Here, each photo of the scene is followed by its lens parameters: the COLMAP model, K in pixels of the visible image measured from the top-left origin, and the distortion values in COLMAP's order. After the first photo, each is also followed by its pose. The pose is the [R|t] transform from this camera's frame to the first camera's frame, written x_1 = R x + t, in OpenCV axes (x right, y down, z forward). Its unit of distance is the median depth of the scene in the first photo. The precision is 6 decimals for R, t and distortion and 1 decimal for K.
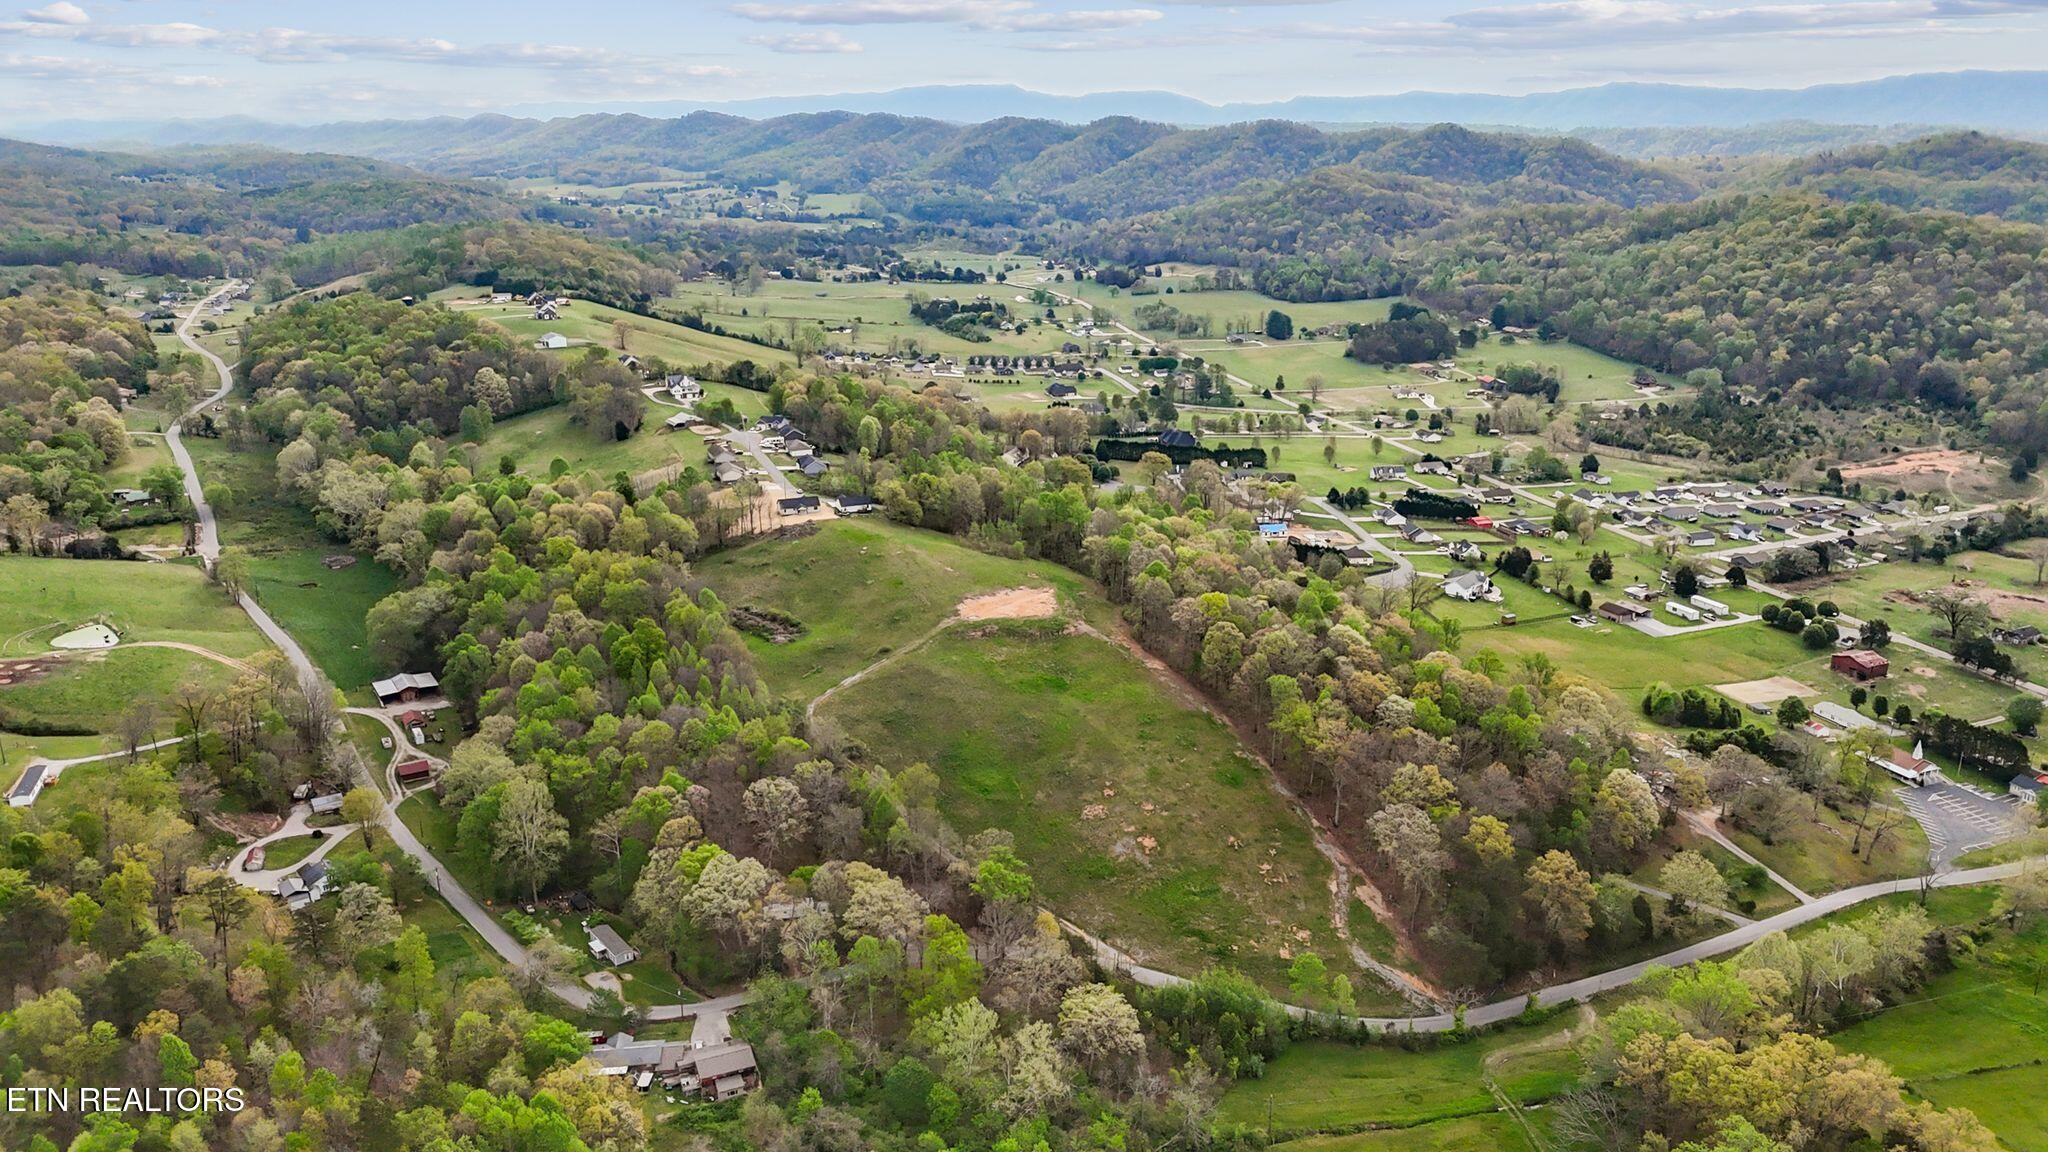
lens RADIAL K [[1533.8, 0, 1020.4], [0, 1533.8, 544.4], [0, 0, 1]] dist [0.077909, -0.072856]
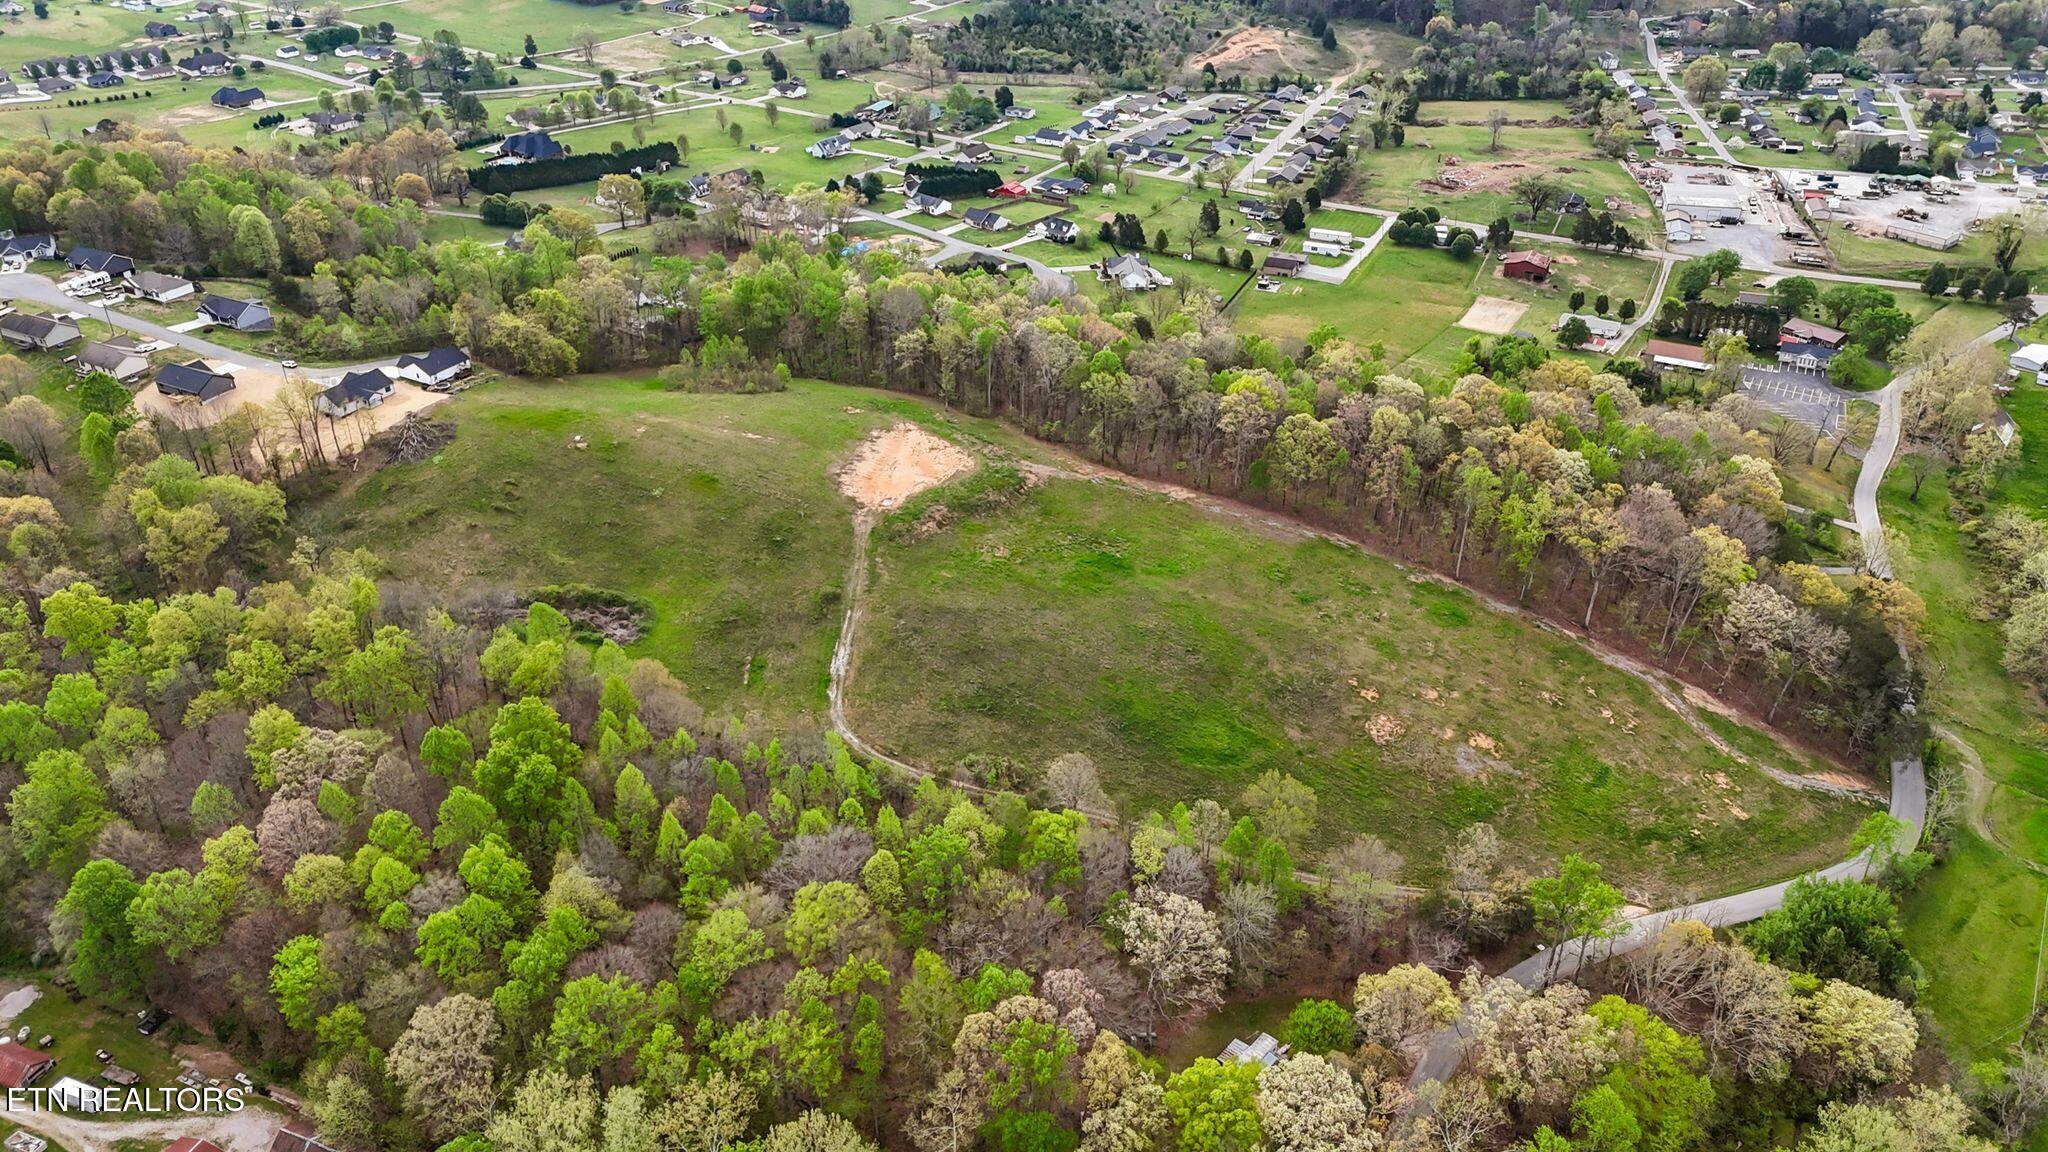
lens RADIAL K [[1544.7, 0, 1031.3], [0, 1544.7, 545.5], [0, 0, 1]] dist [0.078122, -0.078513]
pose [[0.757852, -0.325432, 0.565468, -0.125031], [0.181424, 0.937650, 0.296477, -0.041598], [-0.626694, -0.122096, 0.769641, 0.148111]]
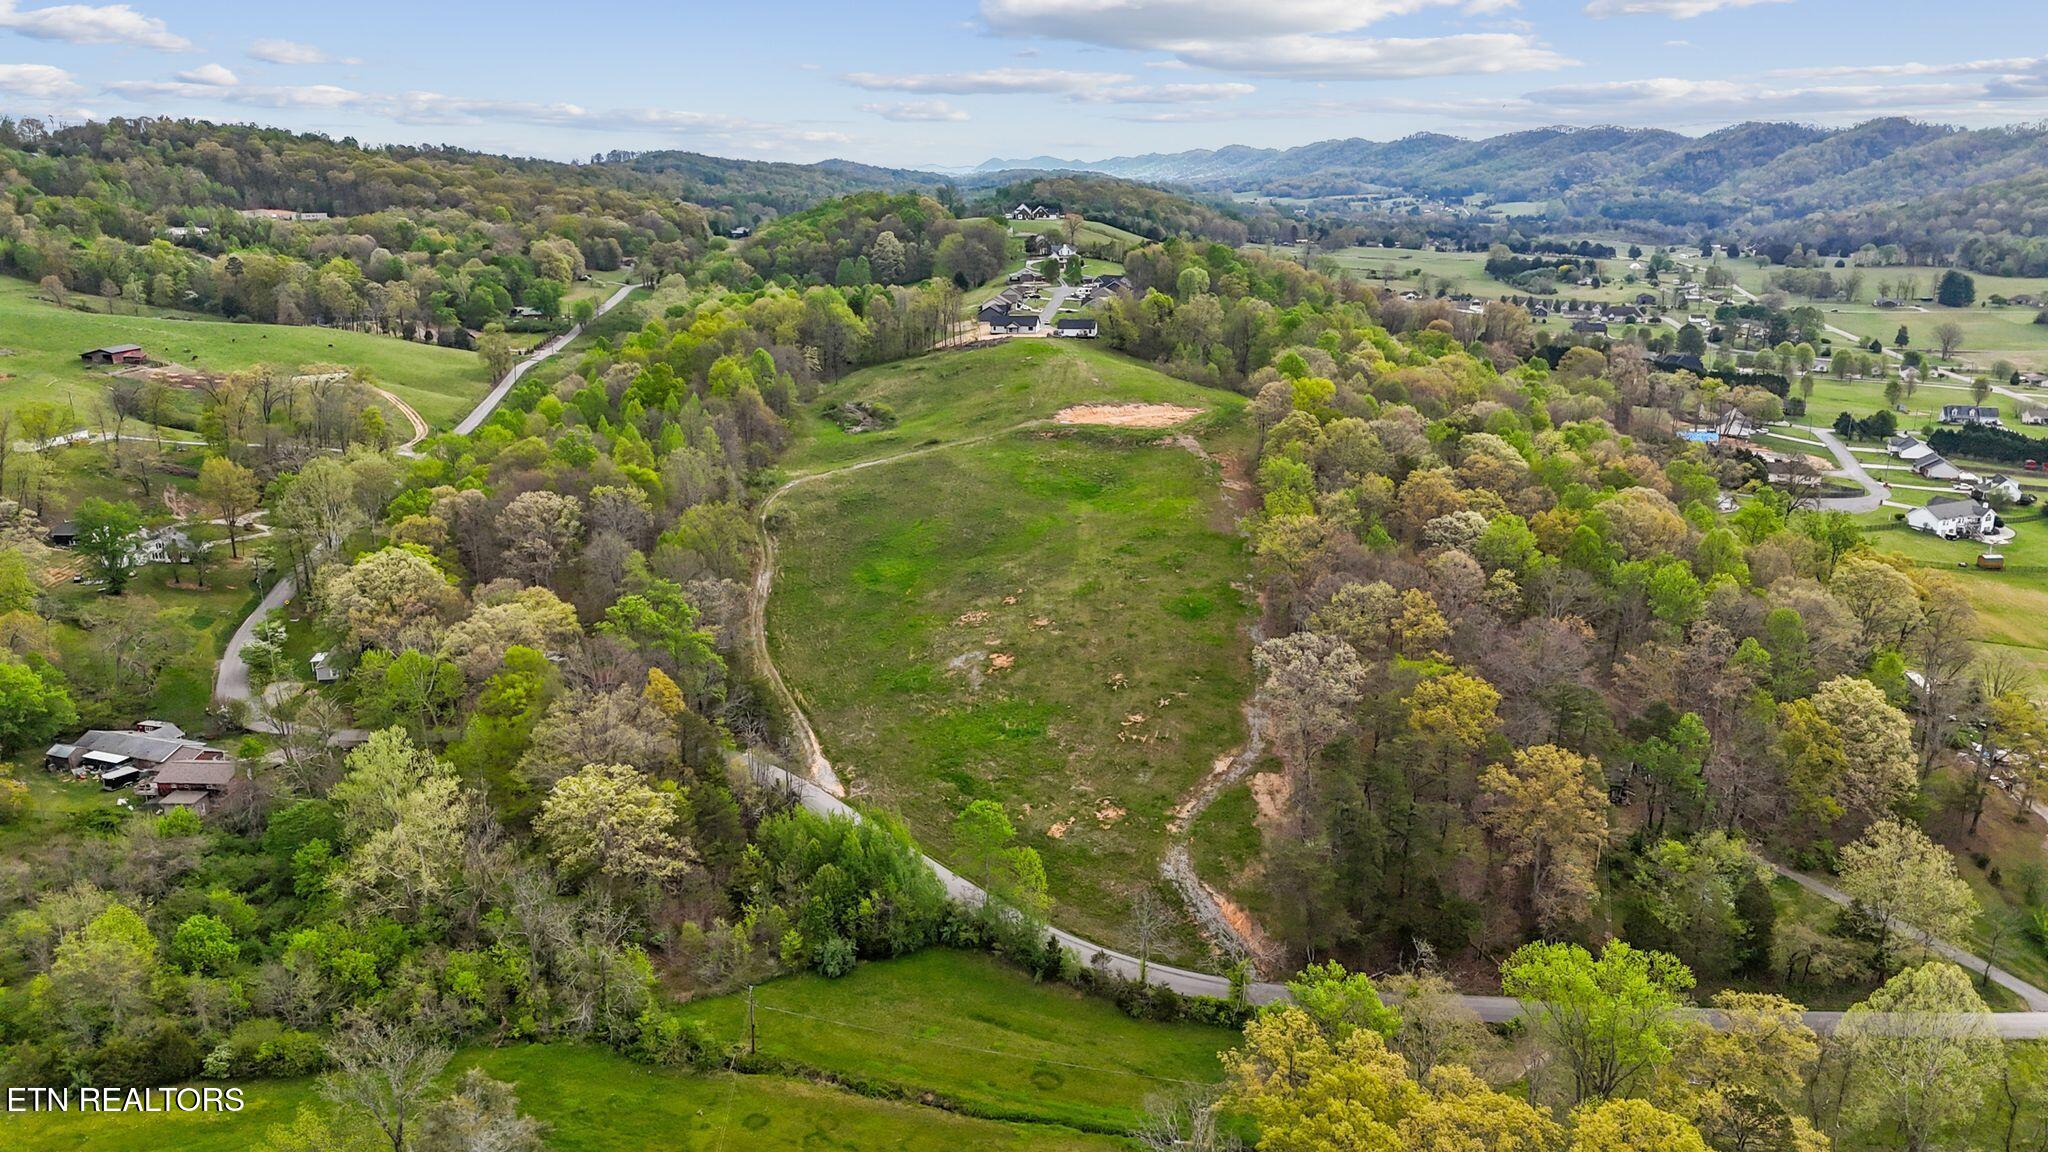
lens RADIAL K [[1499.9, 0, 1032.5], [0, 1499.9, 566.7], [0, 0, 1]] dist [0.079613, -0.080759]
pose [[0.890354, 0.126325, -0.437392, 0.096947], [-0.132064, 0.991088, 0.017412, 0.036344], [0.435694, 0.042261, 0.899102, 0.111656]]
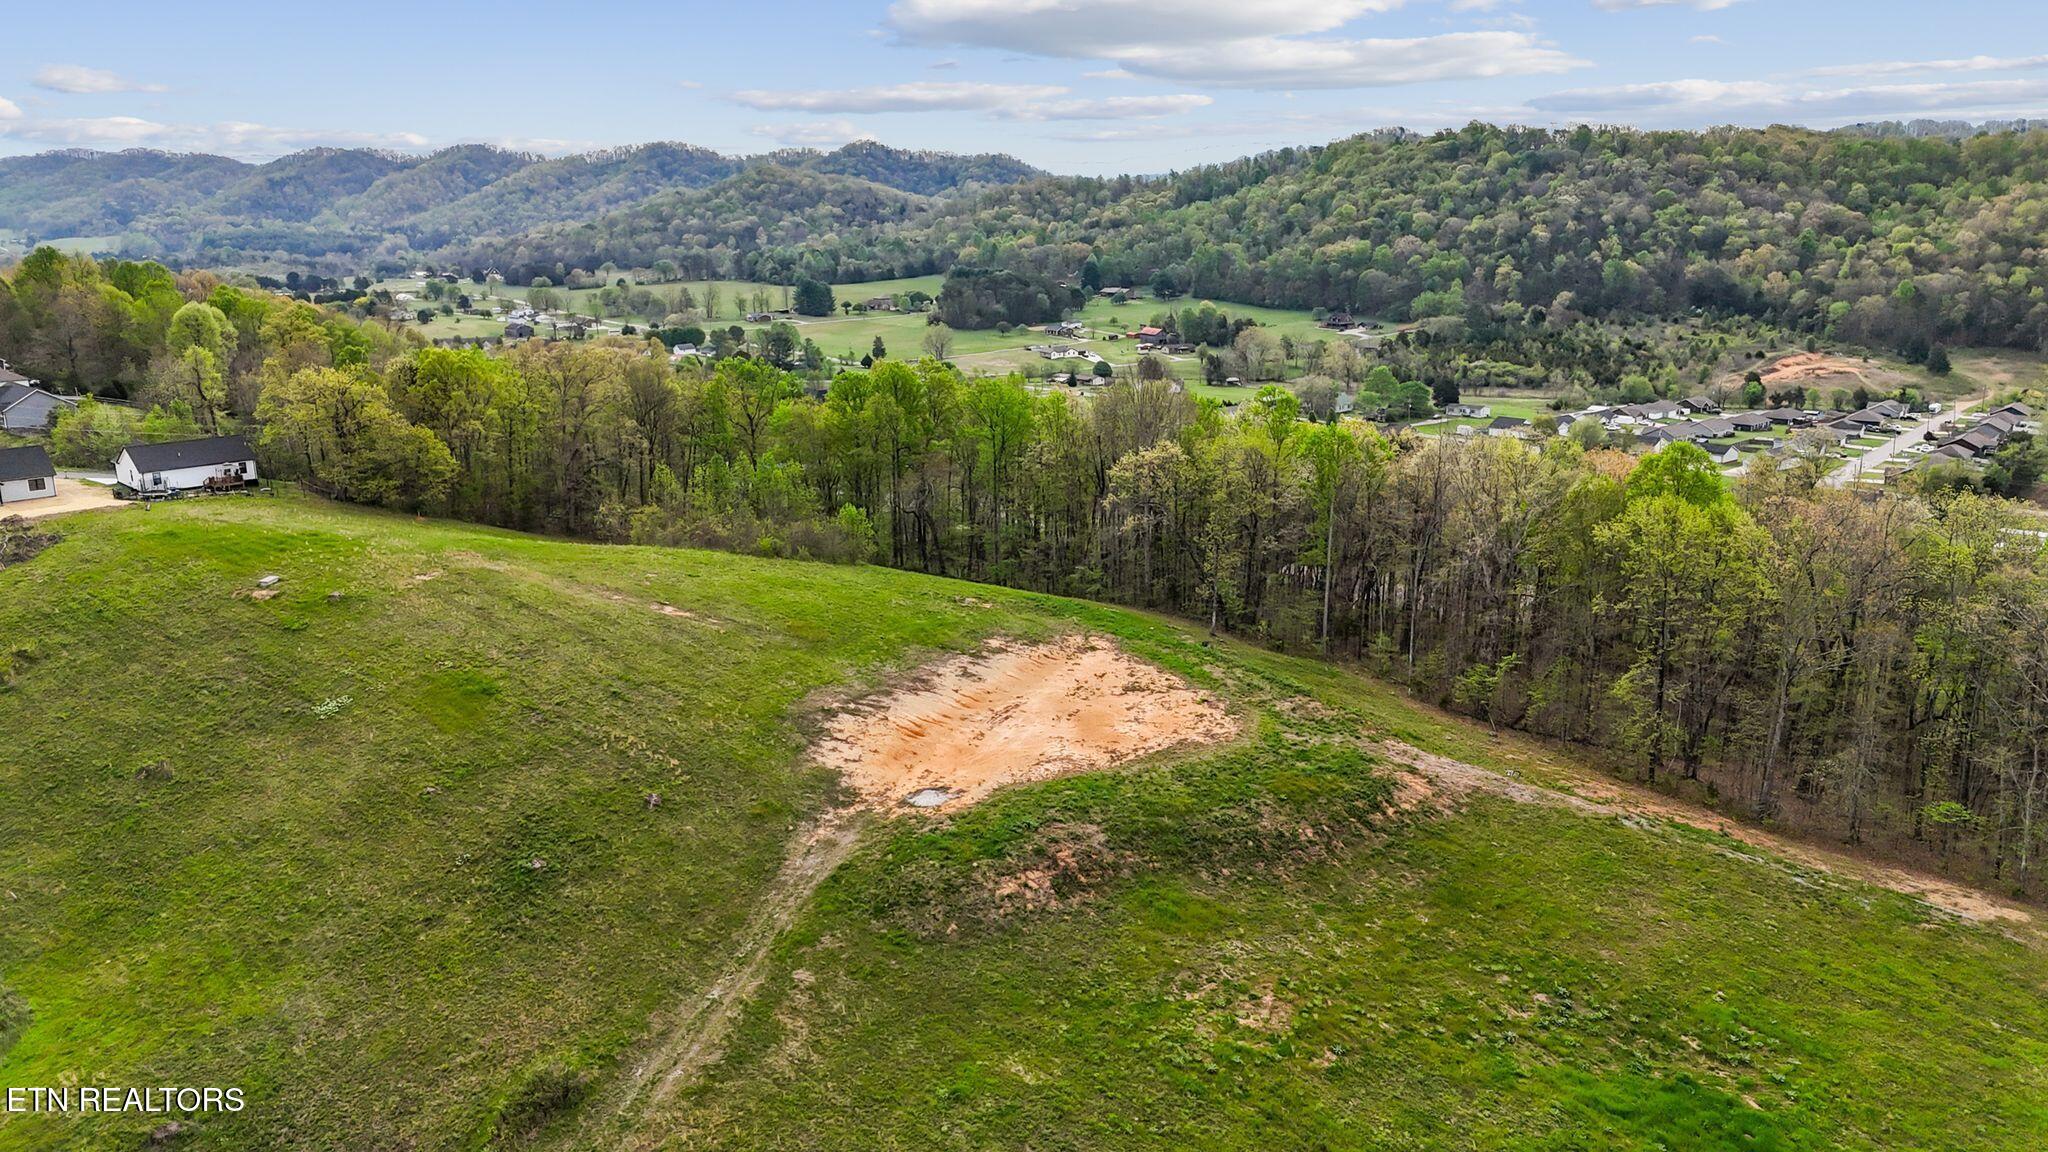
lens RADIAL K [[1544.7, 0, 1031.3], [0, 1544.7, 545.5], [0, 0, 1]] dist [0.078122, -0.078513]
pose [[0.913337, -0.095187, 0.395923, -0.033152], [0.117676, 0.992509, -0.032846, 0.007412], [-0.389830, 0.076590, 0.917696, 0.269158]]
